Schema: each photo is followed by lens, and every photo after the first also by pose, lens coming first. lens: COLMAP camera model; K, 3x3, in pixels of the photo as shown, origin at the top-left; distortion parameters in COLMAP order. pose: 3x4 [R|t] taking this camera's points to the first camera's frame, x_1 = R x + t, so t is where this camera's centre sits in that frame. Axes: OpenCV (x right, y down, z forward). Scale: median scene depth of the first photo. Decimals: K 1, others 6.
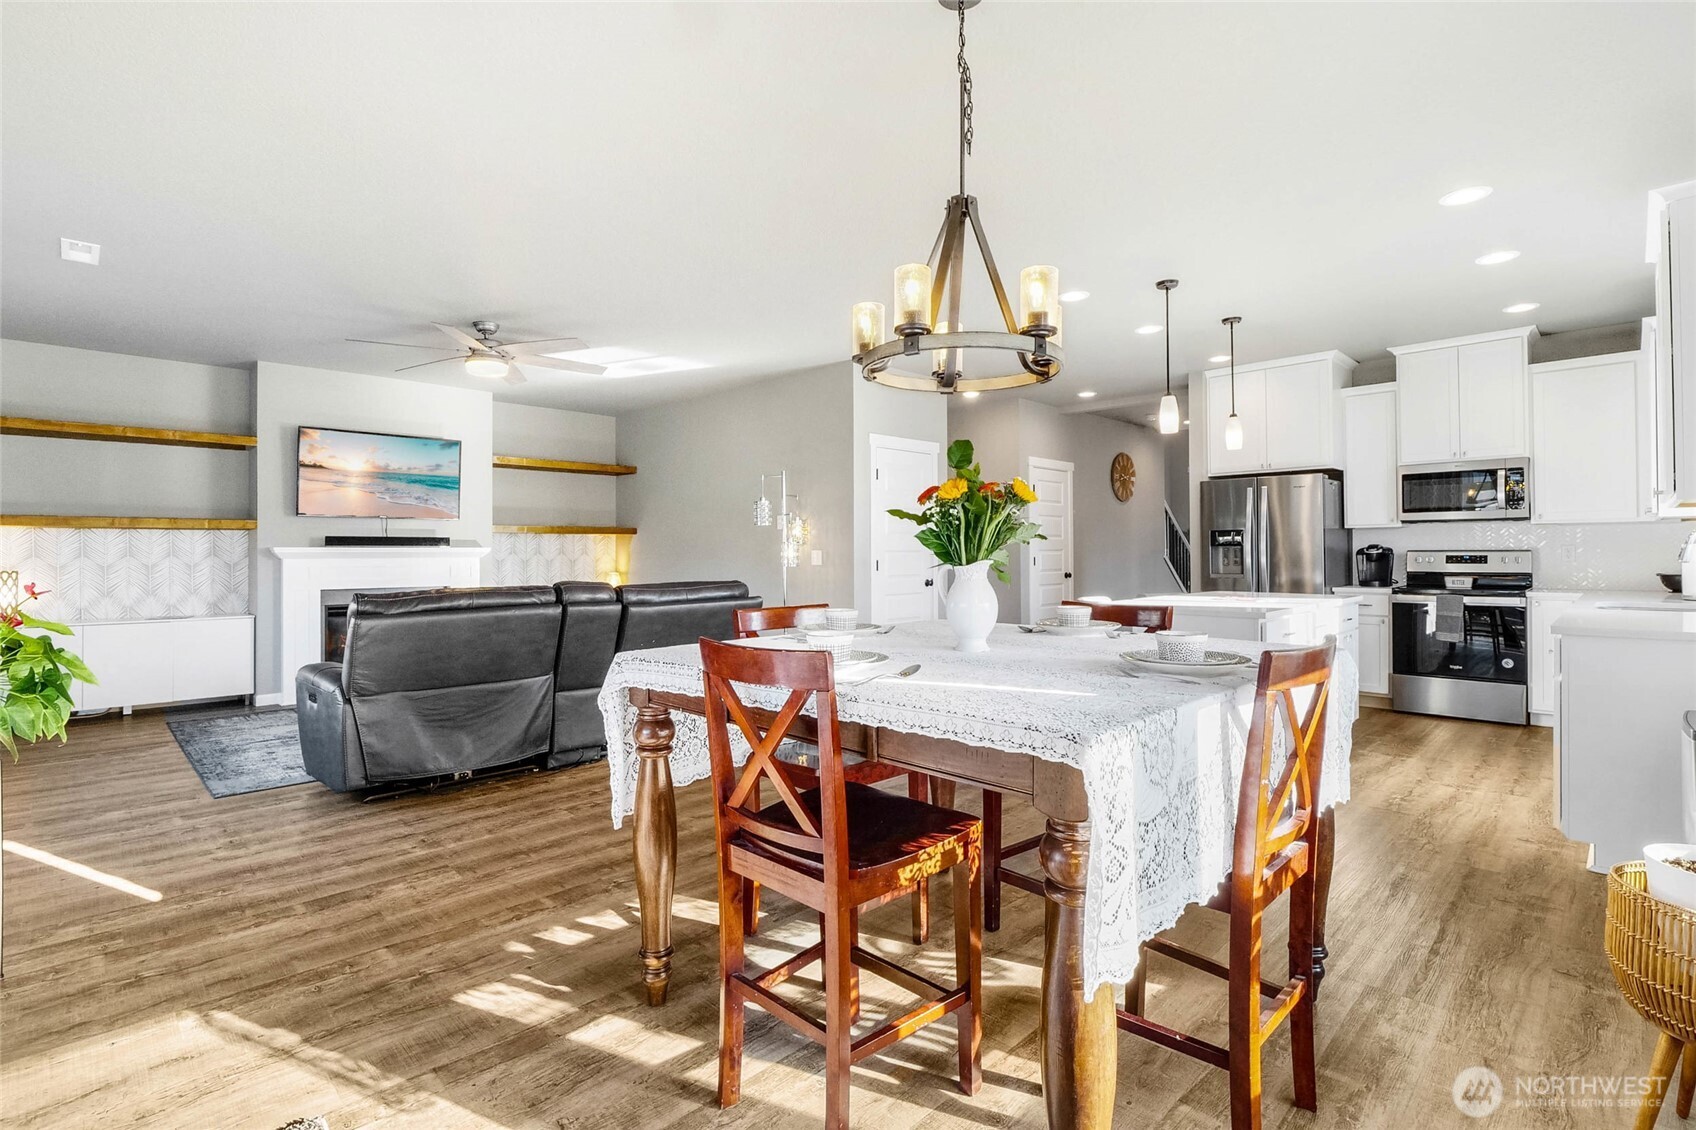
lens RADIAL K [[801.7, 0, 831.3], [0, 801.7, 557.7], [0, 0, 1]] dist [-0.004473, -0.000334]
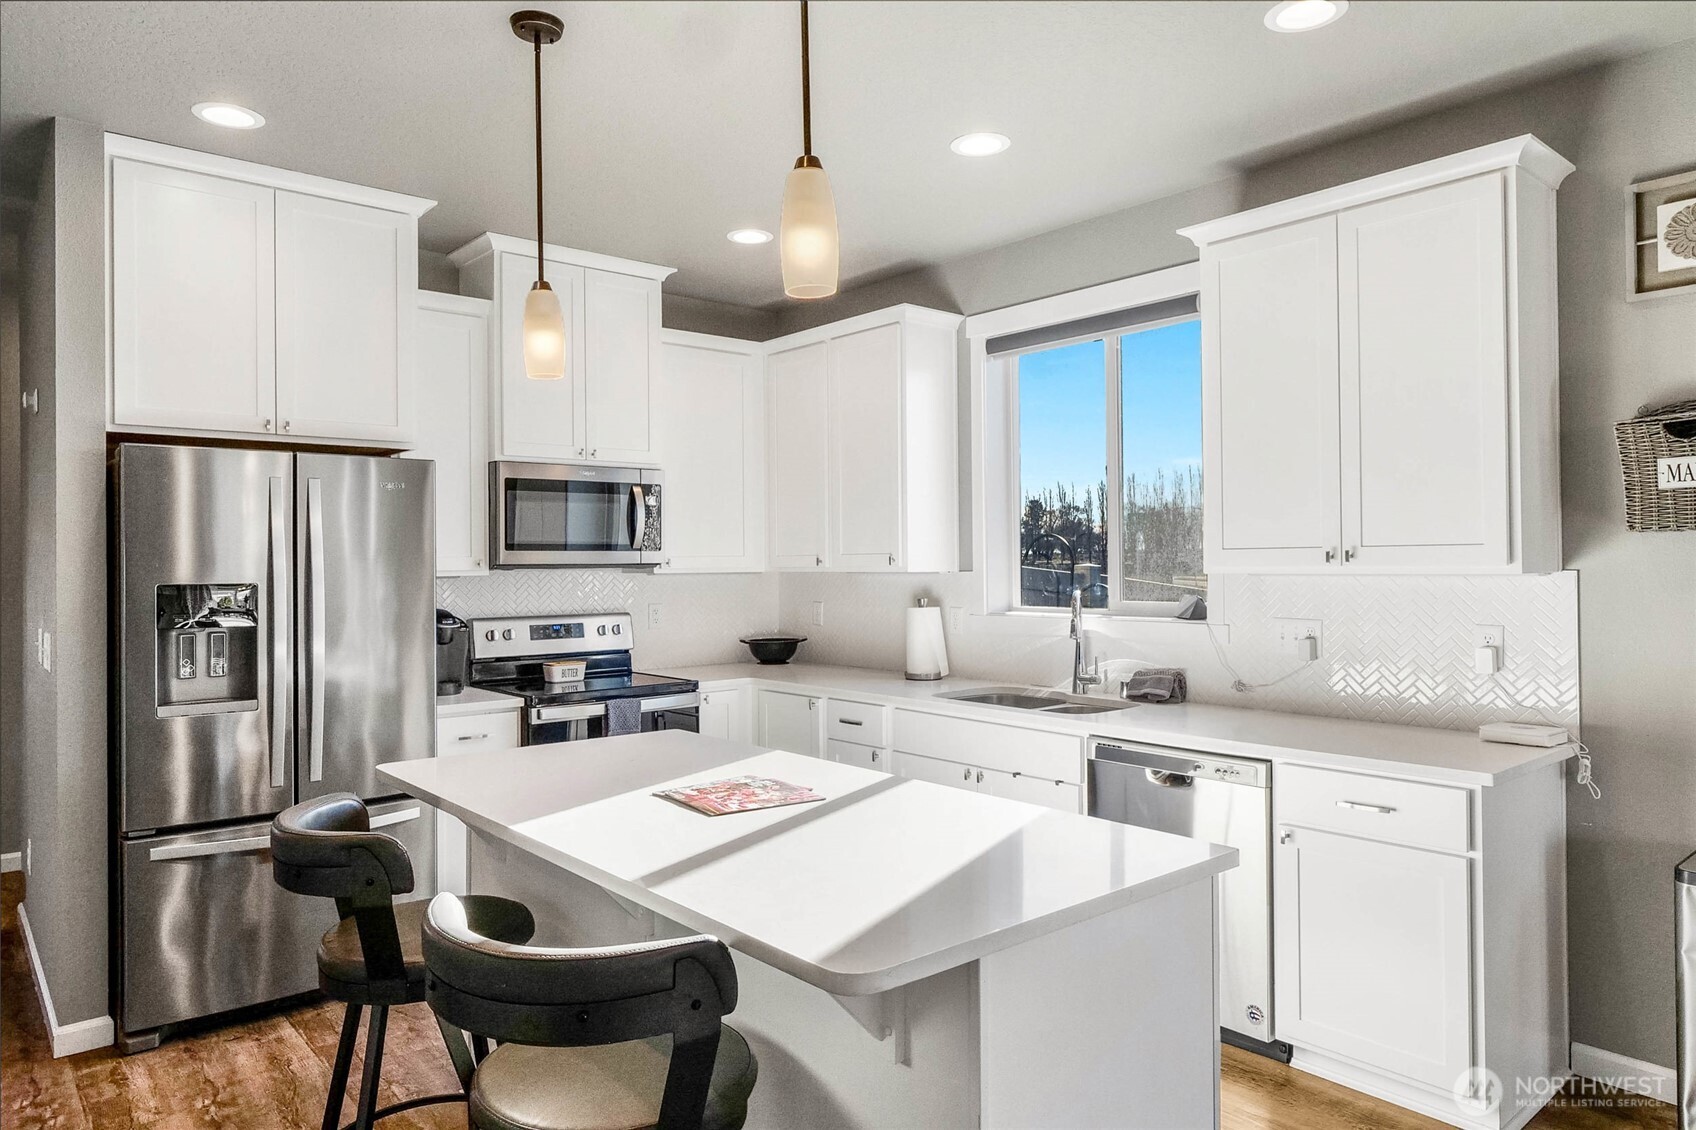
lens RADIAL K [[1079.2, 0, 846.3], [0, 1079.2, 565.5], [0, 0, 1]] dist [0.008822, 0.000432]
pose [[0.045264, 0.003728, 0.998968, -0.000800], [0.010531, 0.999936, -0.004209, -0.042329], [-0.998920, 0.010711, 0.045222, 0.802766]]
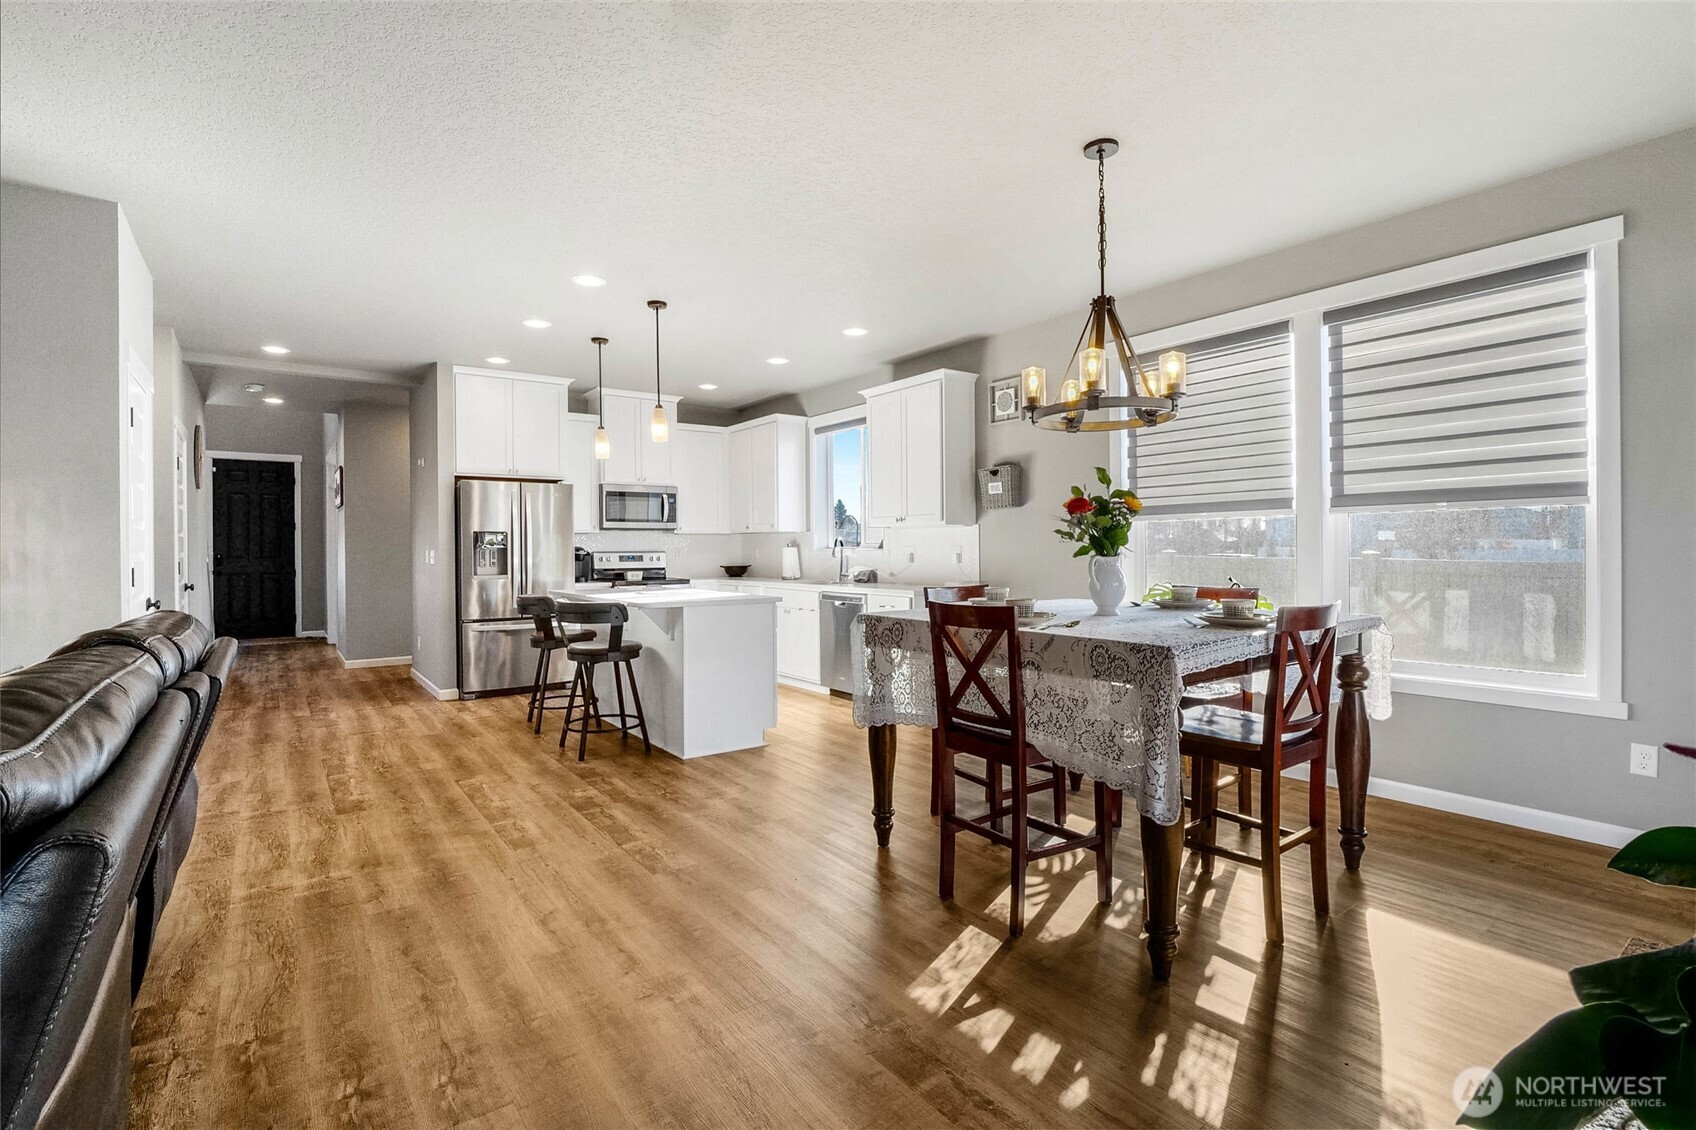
lens RADIAL K [[801.7, 0, 853.4], [0, 801.7, 552.3], [0, 0, 1]] dist [-0.004473, -0.000334]
pose [[0.119791, 0.003564, 0.992793, -0.520971], [0.010477, 0.999933, -0.004854, 0.002135], [-0.992744, 0.010983, 0.119746, 0.511631]]
